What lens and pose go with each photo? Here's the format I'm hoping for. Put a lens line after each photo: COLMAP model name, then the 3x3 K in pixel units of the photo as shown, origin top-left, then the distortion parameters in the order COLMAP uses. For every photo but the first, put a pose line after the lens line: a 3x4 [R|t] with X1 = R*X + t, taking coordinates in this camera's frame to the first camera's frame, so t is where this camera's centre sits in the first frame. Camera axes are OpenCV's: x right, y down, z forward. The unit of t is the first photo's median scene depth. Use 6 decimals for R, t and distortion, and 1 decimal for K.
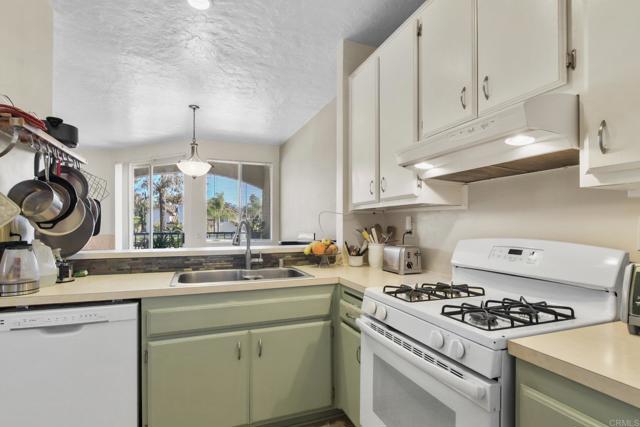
lens RADIAL K [[323.7, 0, 319.9], [0, 323.7, 225.2], [0, 0, 1]] dist [0.001772, -0.000064]
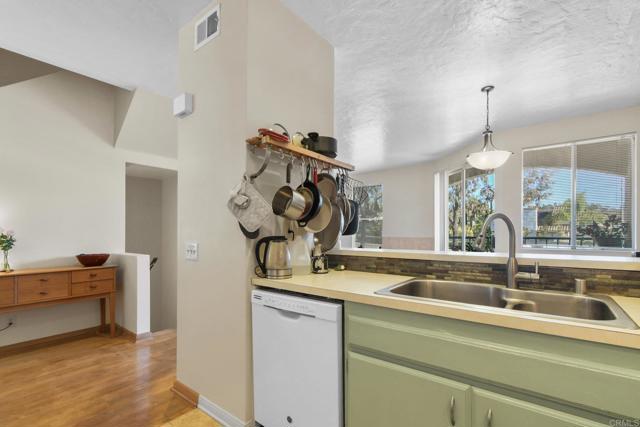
lens RADIAL K [[295.6, 0, 321.5], [0, 295.6, 231.4], [0, 0, 1]] dist [-0.001637, -0.000481]
pose [[0.514217, -0.002910, -0.857655, 0.099403], [0.001860, 0.999996, -0.002278, 0.024150], [0.857658, -0.000424, 0.514220, 0.389134]]
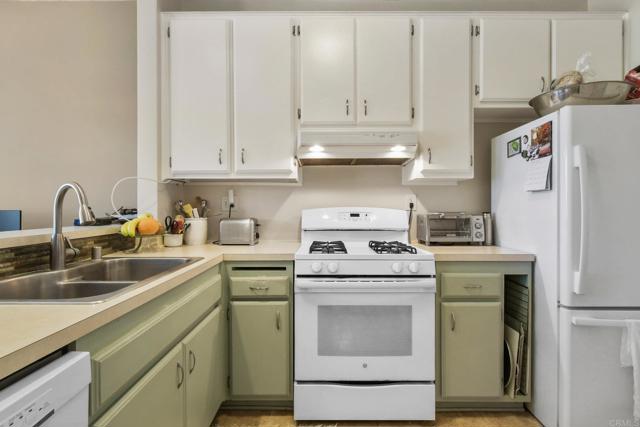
lens RADIAL K [[332.8, 0, 320.0], [0, 332.8, 213.5], [0, 0, 1]] dist [-0.000895, -0.000067]
pose [[0.354231, -0.013618, 0.935059, -0.643282], [0.001768, 0.999902, 0.013892, 0.034724], [-0.935156, -0.003268, 0.354220, 0.396739]]
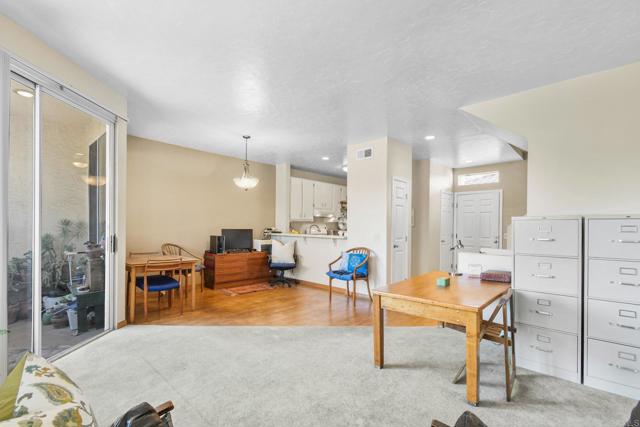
lens RADIAL K [[295.6, 0, 321.5], [0, 295.6, 231.4], [0, 0, 1]] dist [-0.001637, -0.000481]
pose [[-0.441895, -0.008347, 0.897028, -2.956904], [-0.008771, 0.999949, 0.004984, 0.048510], [-0.897024, -0.005666, -0.441946, 2.275841]]
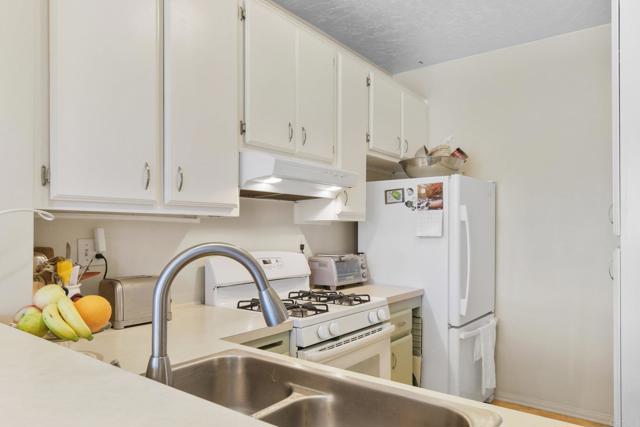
lens RADIAL K [[432.1, 0, 319.5], [0, 432.1, 233.4], [0, 0, 1]] dist [-0.001900, -0.000493]
pose [[-0.531617, -0.003948, 0.846976, -0.614657], [-0.000604, 0.999991, 0.004282, -0.023864], [-0.846985, 0.001764, -0.531614, 1.152993]]
